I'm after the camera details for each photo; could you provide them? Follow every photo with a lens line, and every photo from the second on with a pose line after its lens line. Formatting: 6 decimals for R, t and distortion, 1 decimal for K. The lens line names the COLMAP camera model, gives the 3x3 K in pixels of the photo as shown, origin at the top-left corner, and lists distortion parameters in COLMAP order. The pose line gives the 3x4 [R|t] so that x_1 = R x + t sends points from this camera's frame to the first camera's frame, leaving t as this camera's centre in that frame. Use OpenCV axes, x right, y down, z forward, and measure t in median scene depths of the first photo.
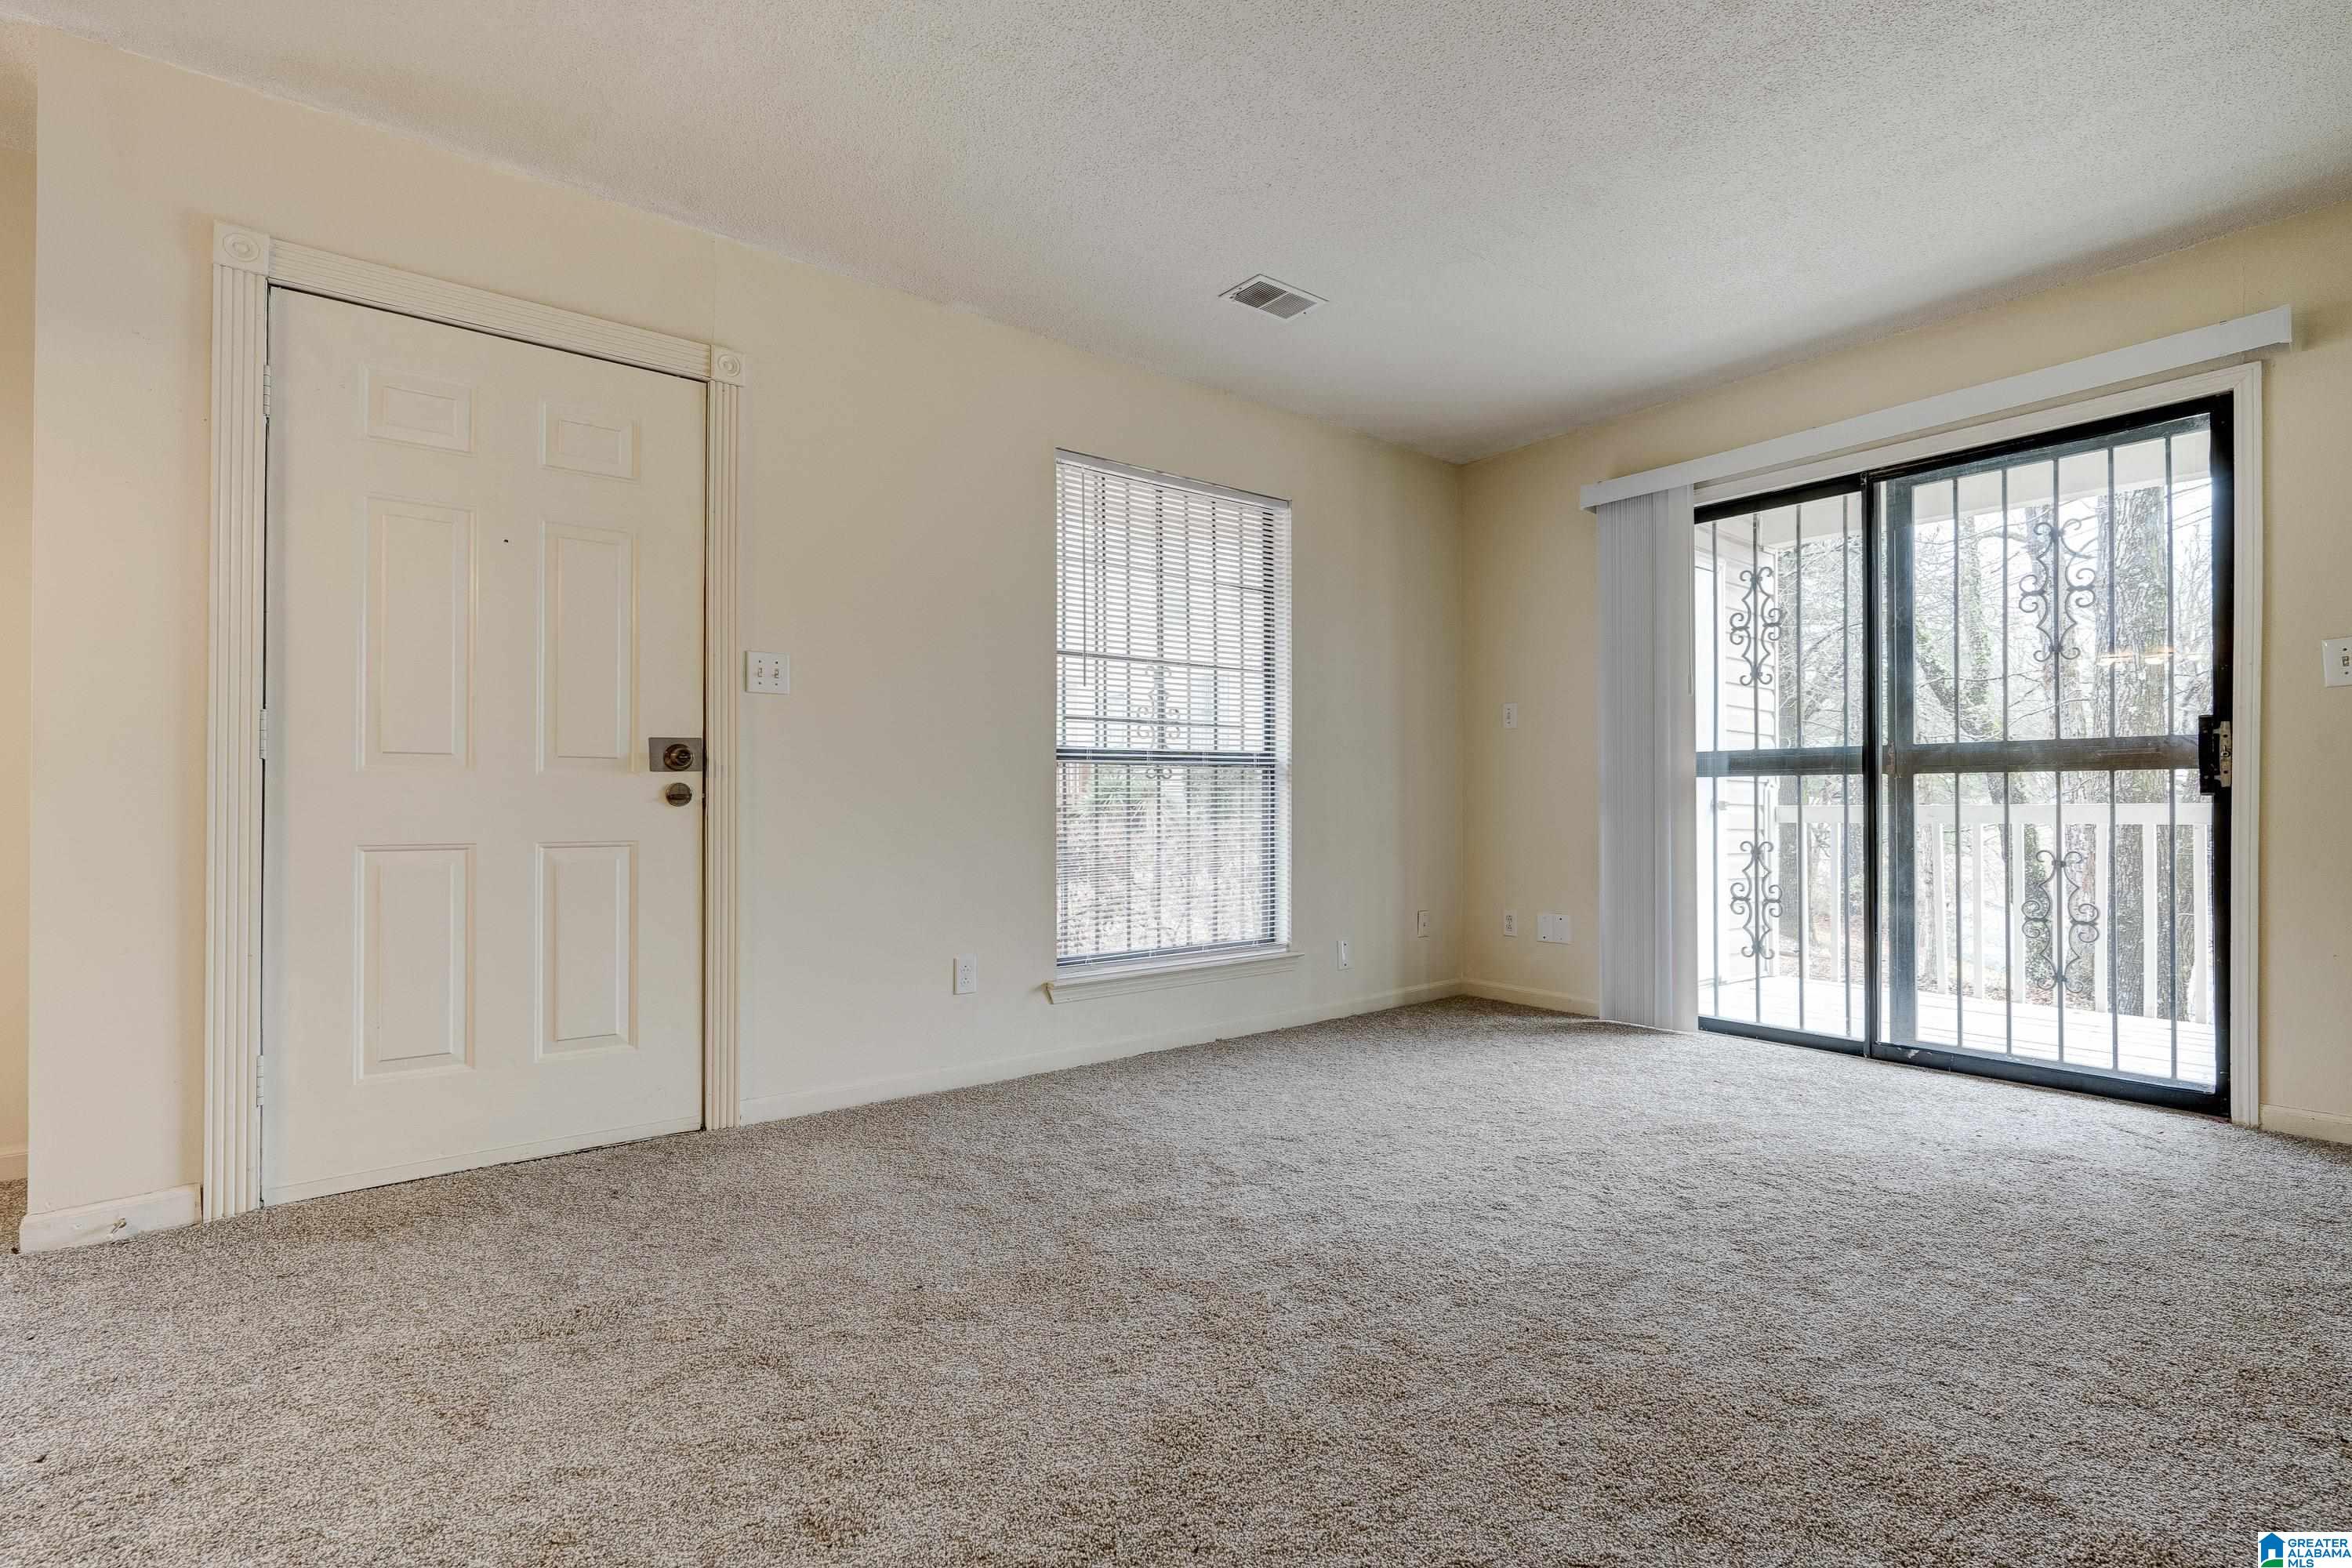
lens RADIAL K [[1078.5, 0, 1126.6], [0, 1078.5, 793.0], [0, 0, 1]] dist [-0.005675, 0.000689]
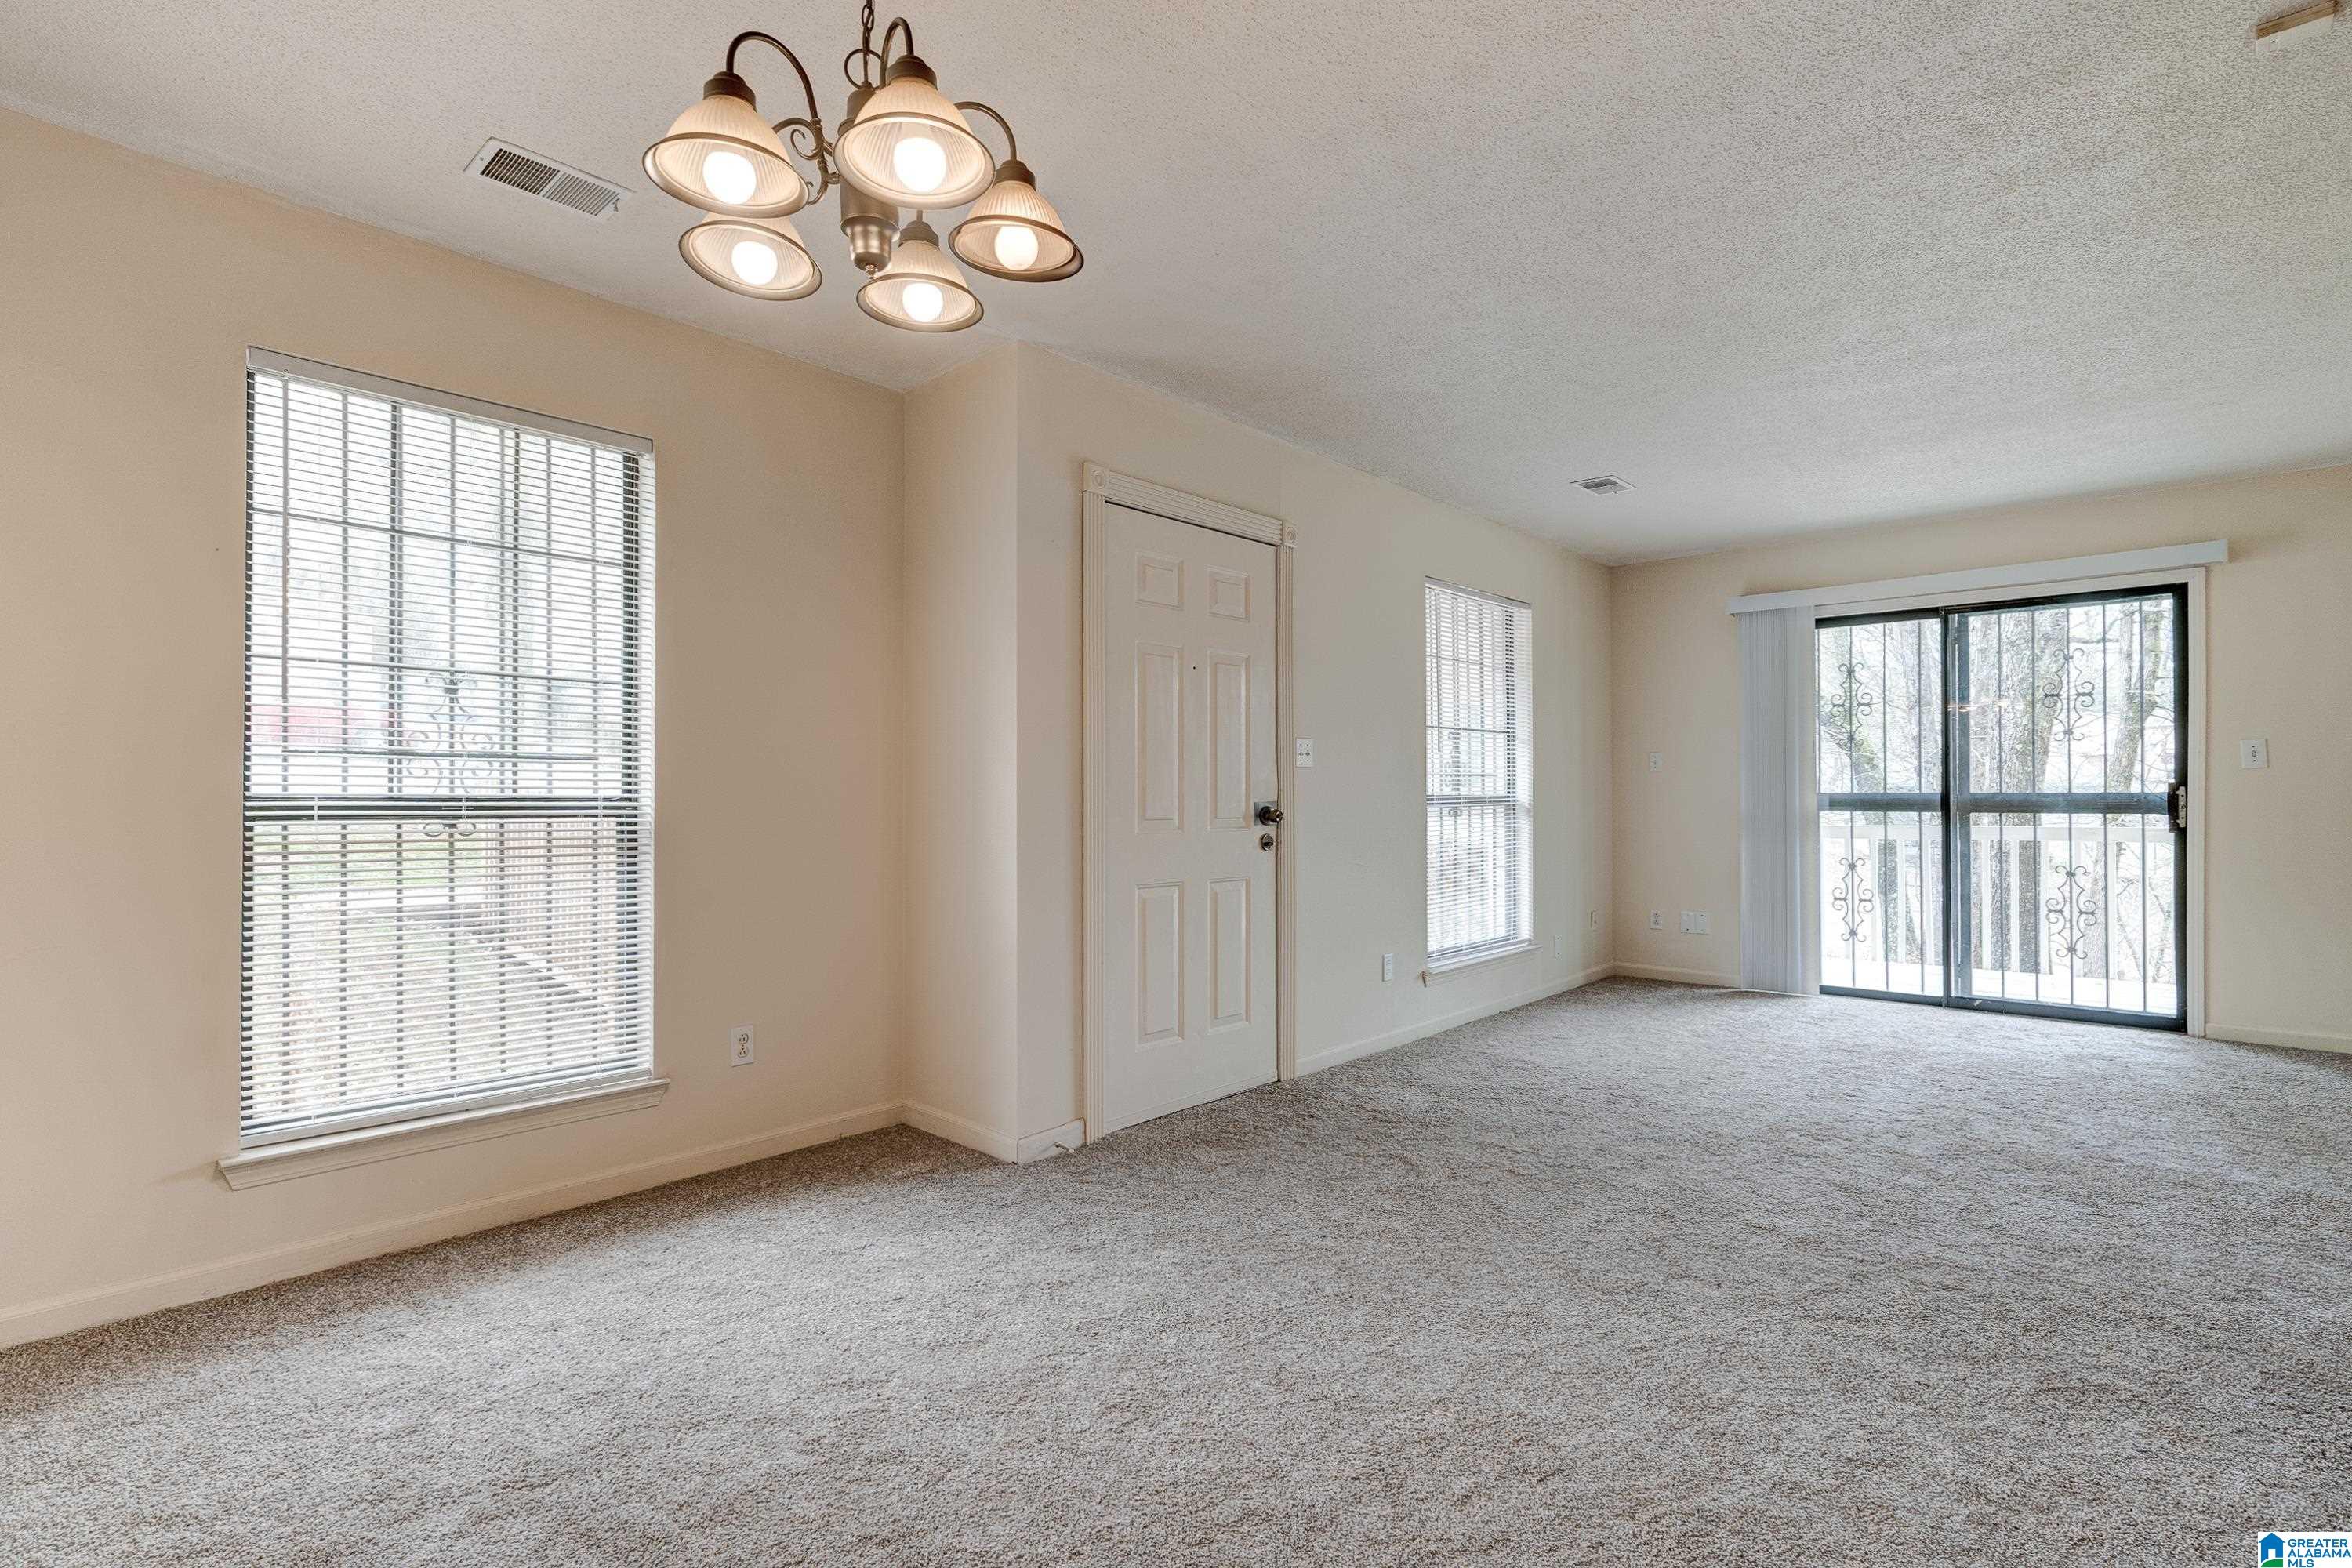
lens RADIAL K [[1078.5, 0, 1177.8], [0, 1078.5, 797.0], [0, 0, 1]] dist [-0.005675, 0.000689]
pose [[0.987578, -0.003041, 0.157099, -0.704493], [0.002429, 0.999989, 0.004087, -0.059801], [-0.157109, -0.003655, 0.987574, -0.347137]]
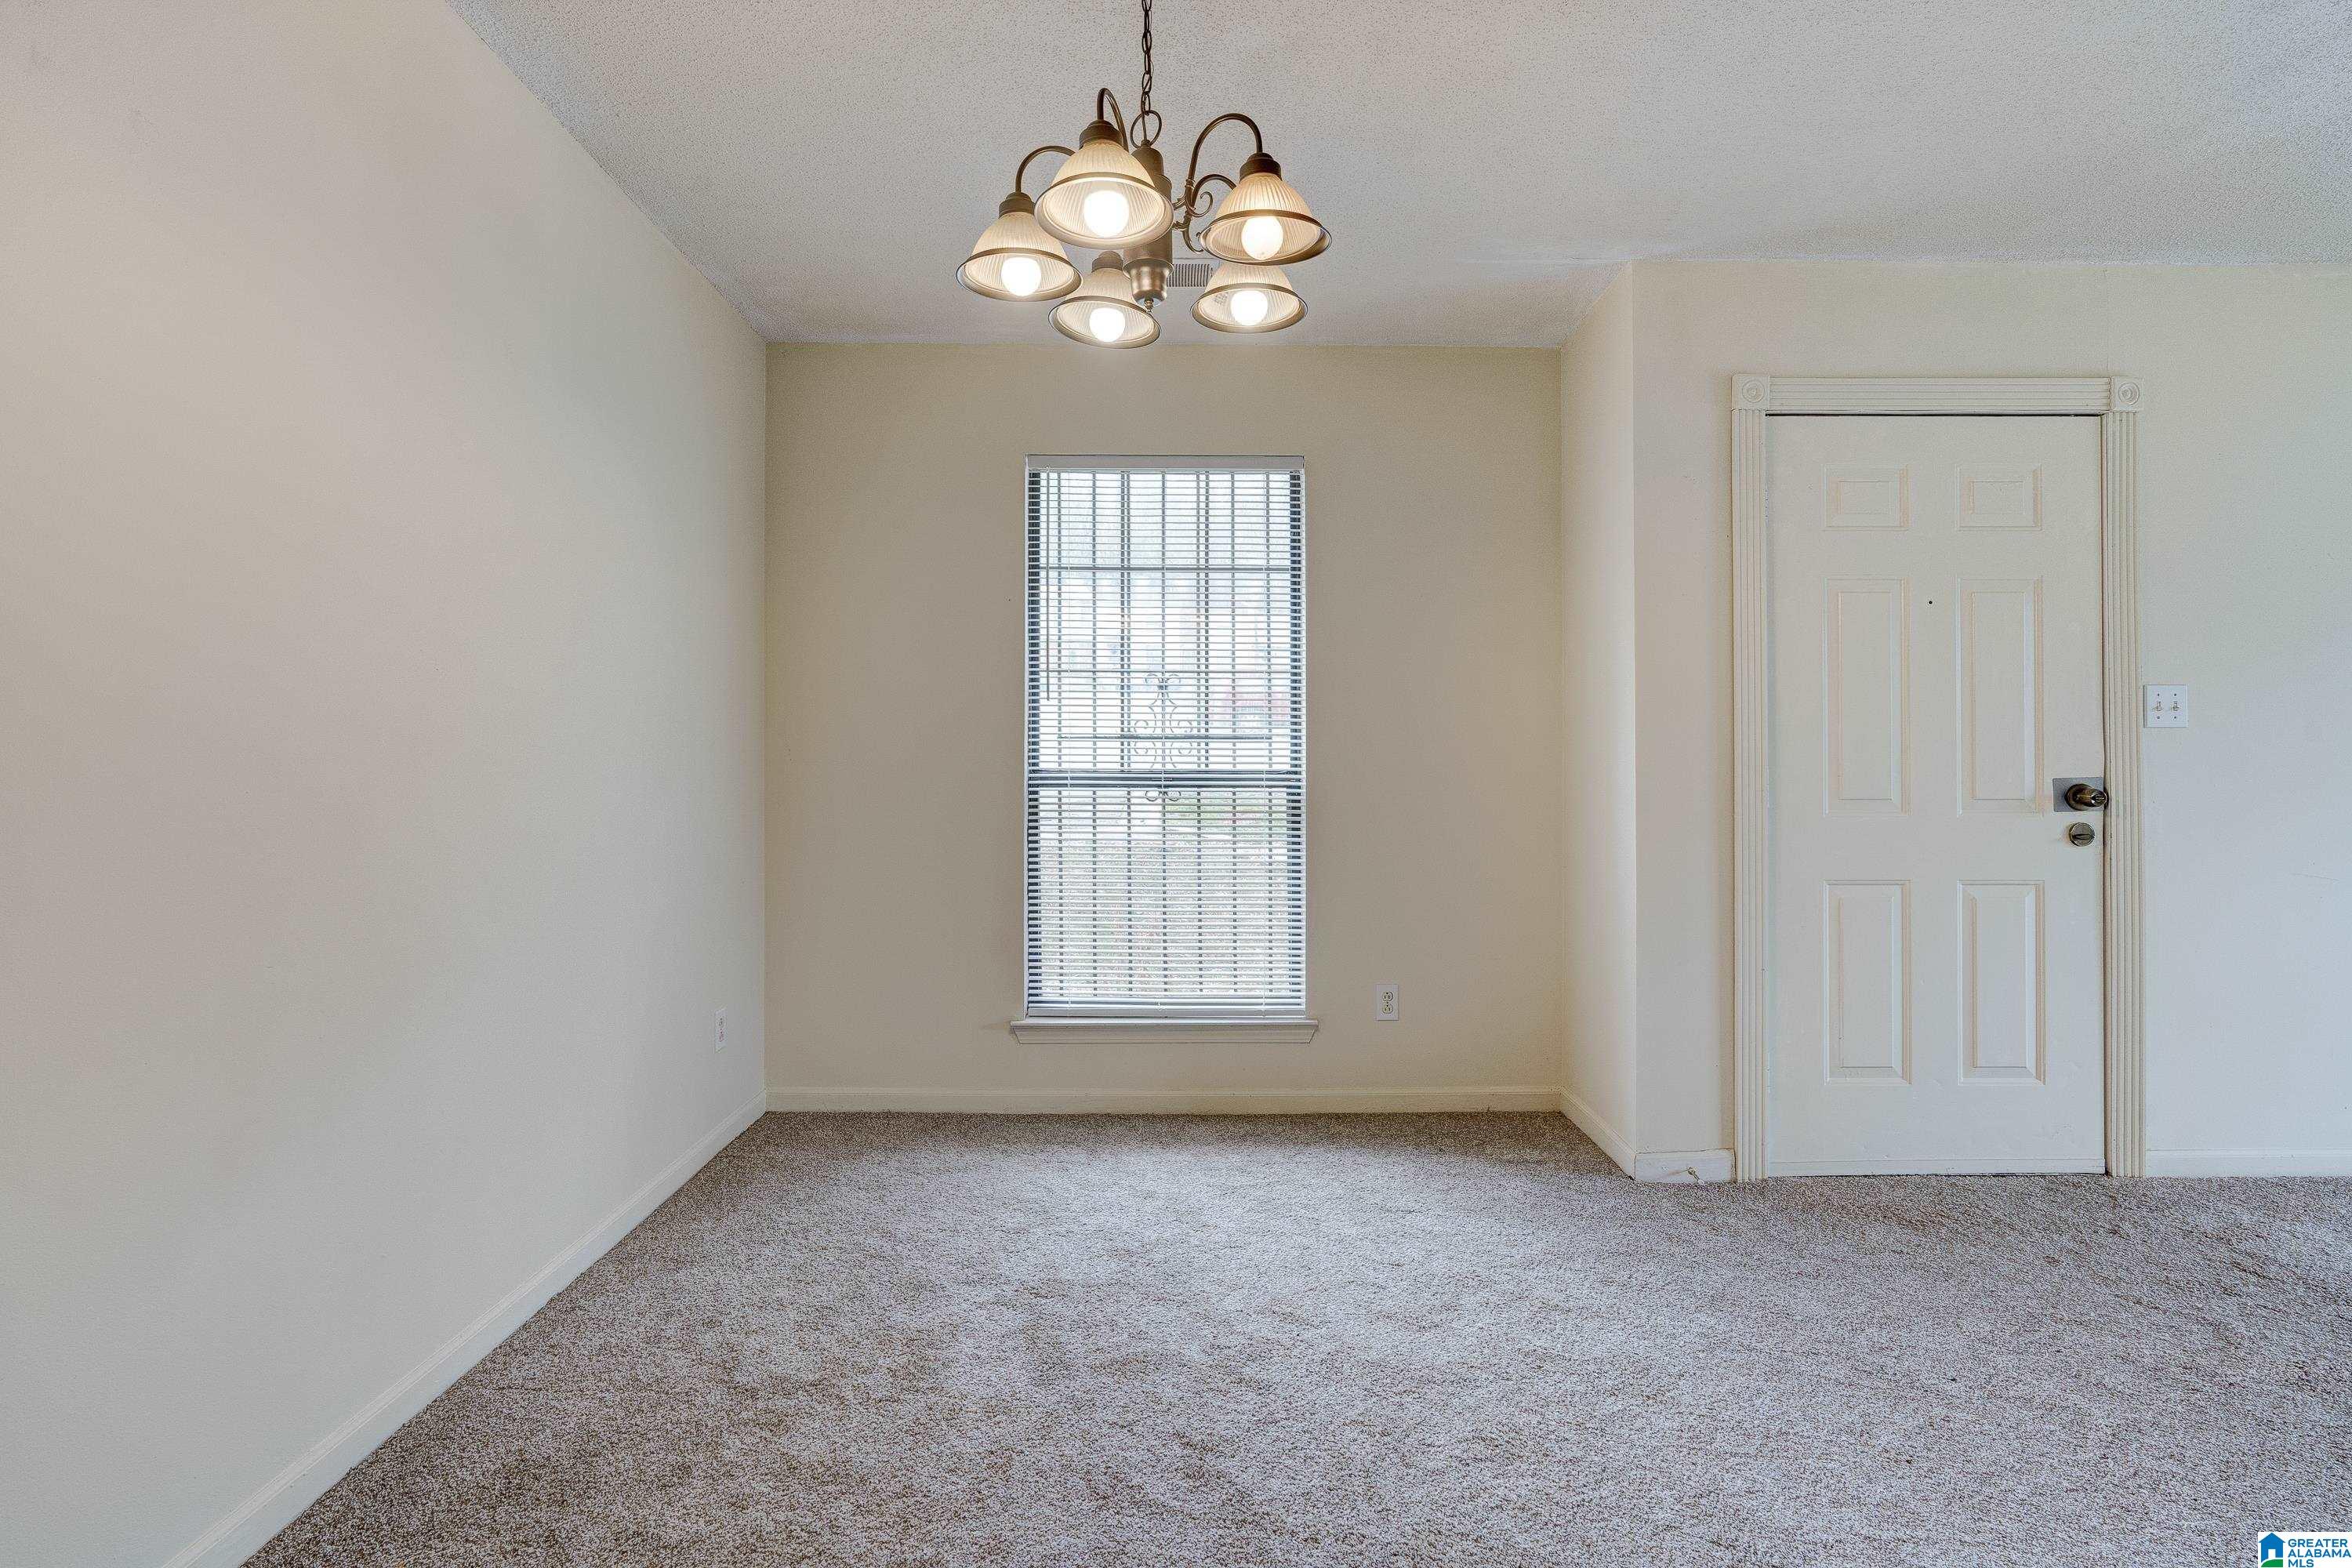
lens RADIAL K [[1095.6, 0, 1183.8], [0, 1095.6, 767.6], [0, 0, 1]] dist [-0.009215, 0.002109]
pose [[0.800633, -0.004226, -0.599141, -0.446422], [0.004341, 0.999990, -0.001253, -0.059105], [0.599140, -0.001598, 0.800643, -0.288292]]
